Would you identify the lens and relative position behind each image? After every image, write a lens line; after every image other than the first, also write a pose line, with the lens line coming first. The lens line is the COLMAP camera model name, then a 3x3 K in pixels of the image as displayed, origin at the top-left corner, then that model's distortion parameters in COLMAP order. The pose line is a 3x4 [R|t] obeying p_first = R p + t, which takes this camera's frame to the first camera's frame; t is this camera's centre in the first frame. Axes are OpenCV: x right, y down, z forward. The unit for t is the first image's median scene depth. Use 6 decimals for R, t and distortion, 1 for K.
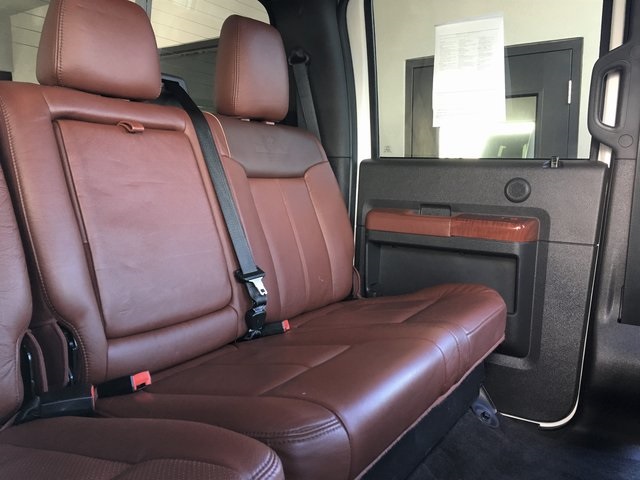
lens RADIAL K [[542.6, 0, 318.5], [0, 542.6, 234.0], [0, 0, 1]] dist [0.076102, -0.108261]
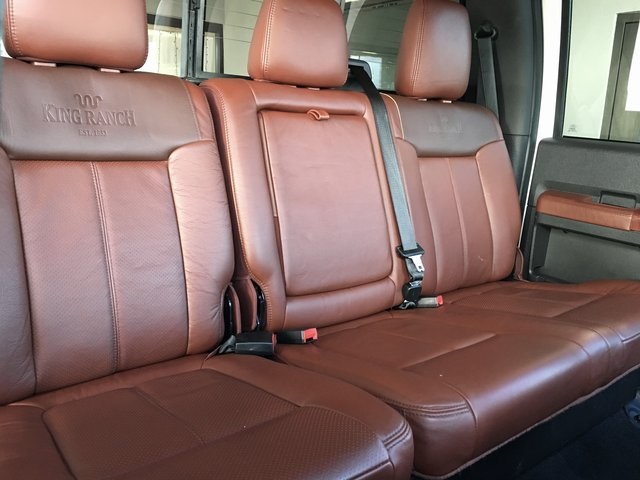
lens RADIAL K [[542.6, 0, 318.5], [0, 542.6, 234.0], [0, 0, 1]] dist [0.076102, -0.108261]
pose [[0.946785, 0.109837, -0.302546, 0.026845], [-0.079551, 0.990664, 0.110706, -0.066227], [0.311881, -0.080747, 0.946684, -0.088519]]
